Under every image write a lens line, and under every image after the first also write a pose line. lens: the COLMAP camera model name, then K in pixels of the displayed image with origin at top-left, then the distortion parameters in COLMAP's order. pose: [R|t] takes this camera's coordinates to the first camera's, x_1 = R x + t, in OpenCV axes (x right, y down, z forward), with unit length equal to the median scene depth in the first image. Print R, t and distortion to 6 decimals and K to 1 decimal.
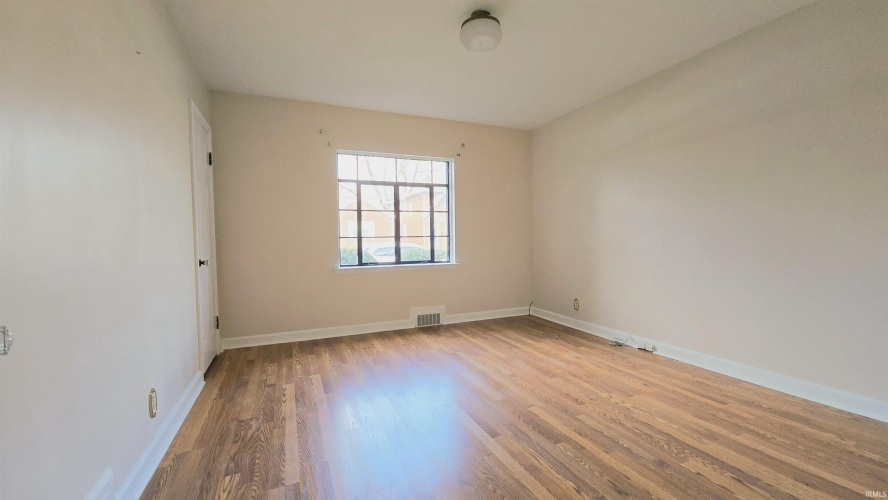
lens RADIAL K [[359.5, 0, 442.6], [0, 359.5, 252.8], [0, 0, 1]] dist [0.006048, -0.006696]
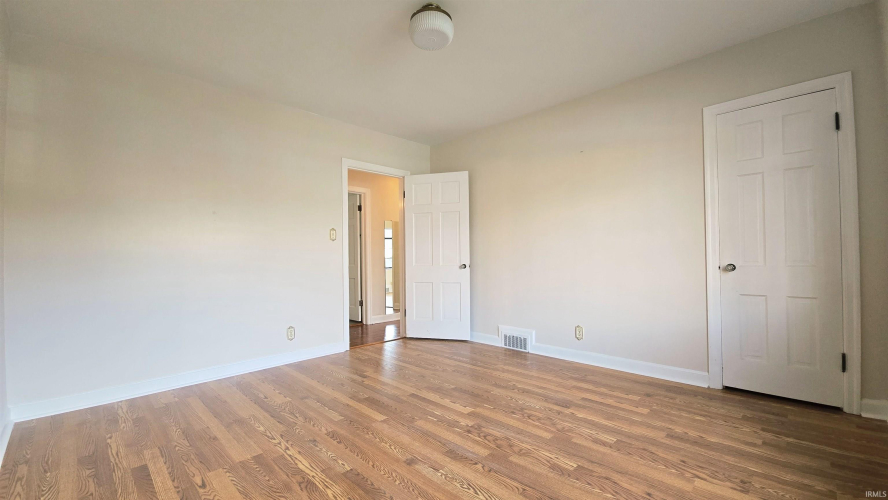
lens RADIAL K [[359.5, 0, 442.6], [0, 359.5, 252.8], [0, 0, 1]] dist [0.006048, -0.006696]
pose [[-0.928456, 0.024620, -0.370626, 0.400780], [0.014989, 0.999472, 0.028844, -0.052828], [0.371140, 0.021225, -0.928334, 1.739597]]
